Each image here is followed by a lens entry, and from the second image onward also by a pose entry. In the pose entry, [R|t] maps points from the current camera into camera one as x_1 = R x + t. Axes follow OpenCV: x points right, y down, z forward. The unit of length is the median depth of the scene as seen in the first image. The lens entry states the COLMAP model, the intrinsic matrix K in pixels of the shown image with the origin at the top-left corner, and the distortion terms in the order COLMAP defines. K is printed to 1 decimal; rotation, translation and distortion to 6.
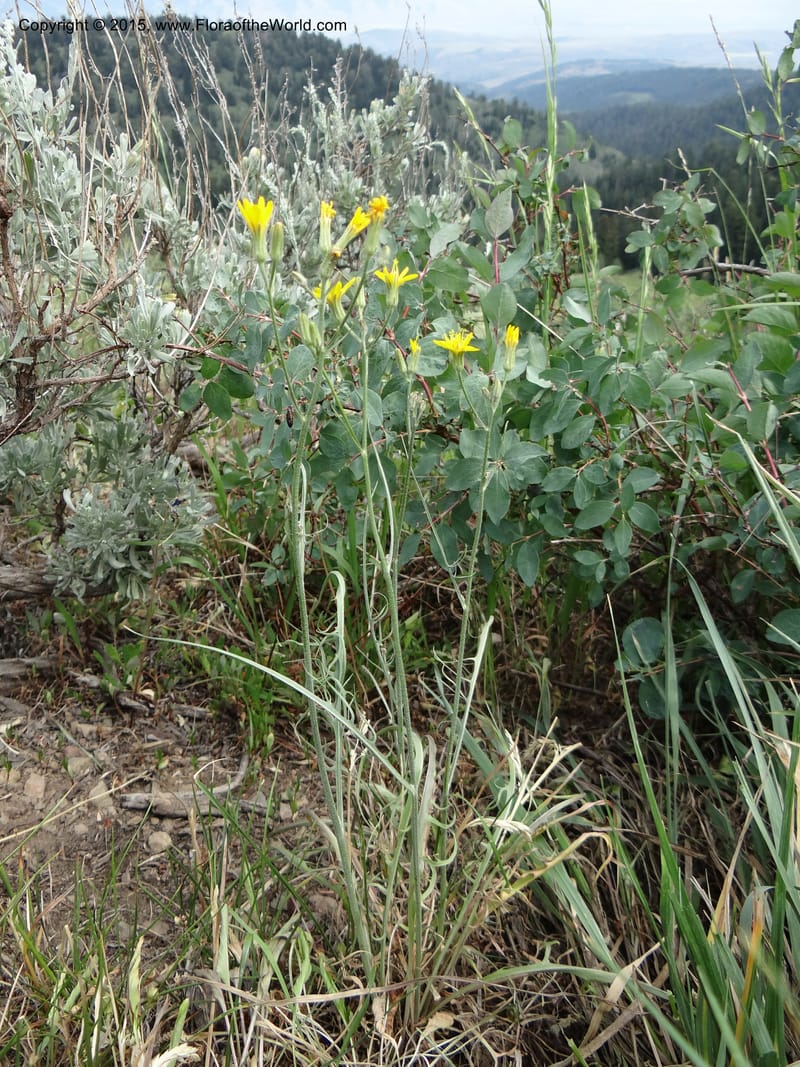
lens RADIAL K [[863.1, 0, 398.8], [0, 863.1, 524.0], [0, 0, 1]] dist [0.000033, 0.014168]
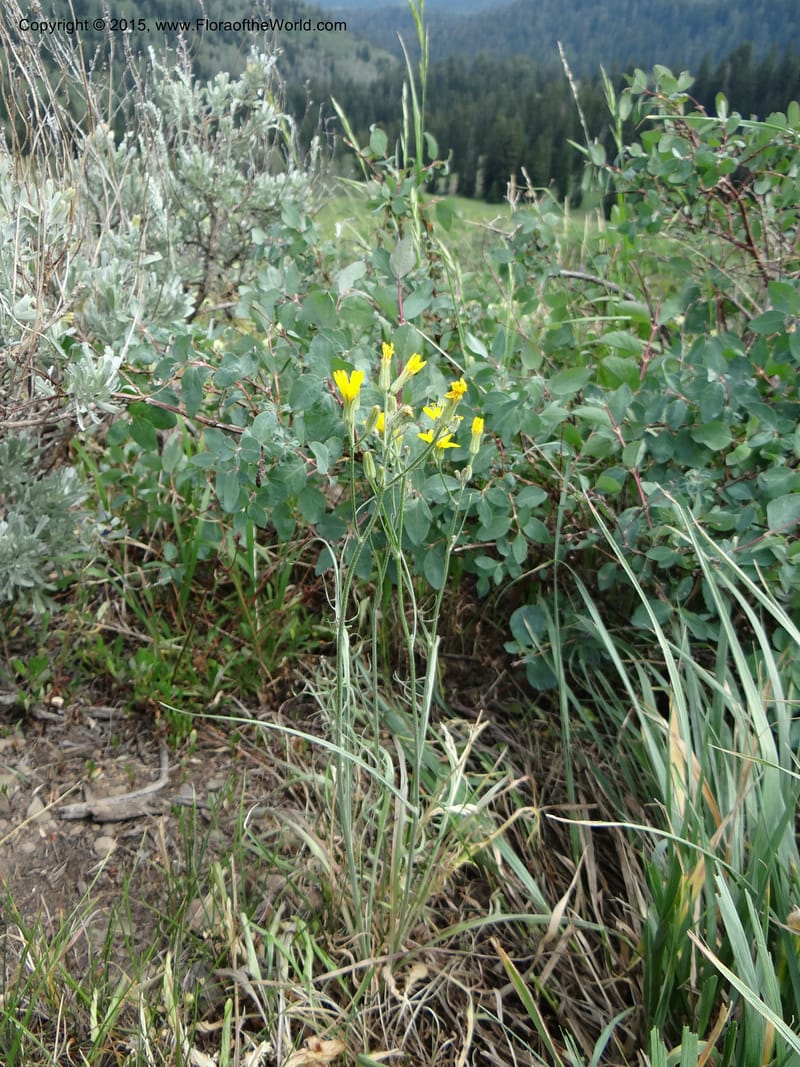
lens RADIAL K [[863.1, 0, 405.0], [0, 863.1, 529.4], [0, 0, 1]] dist [0.000033, 0.014168]
pose [[0.968113, -0.056857, 0.243978, -0.136877], [0.031232, 0.993699, 0.107643, -0.109255], [-0.248561, -0.096590, 0.963788, -0.072226]]
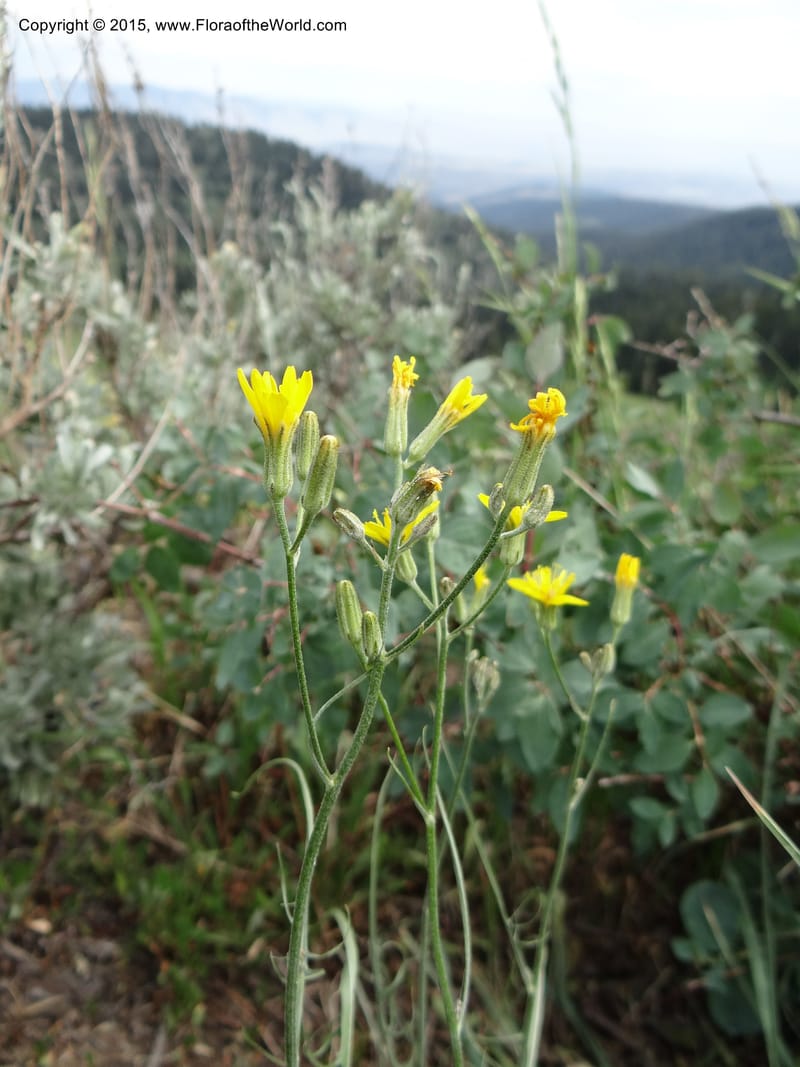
lens RADIAL K [[863.1, 0, 407.7], [0, 863.1, 530.0], [0, 0, 1]] dist [0.000033, 0.014168]
pose [[0.995793, 0.056593, 0.072067, -0.046020], [-0.049130, 0.993629, -0.101424, -0.092755], [-0.077348, 0.097456, 0.992230, 0.203062]]
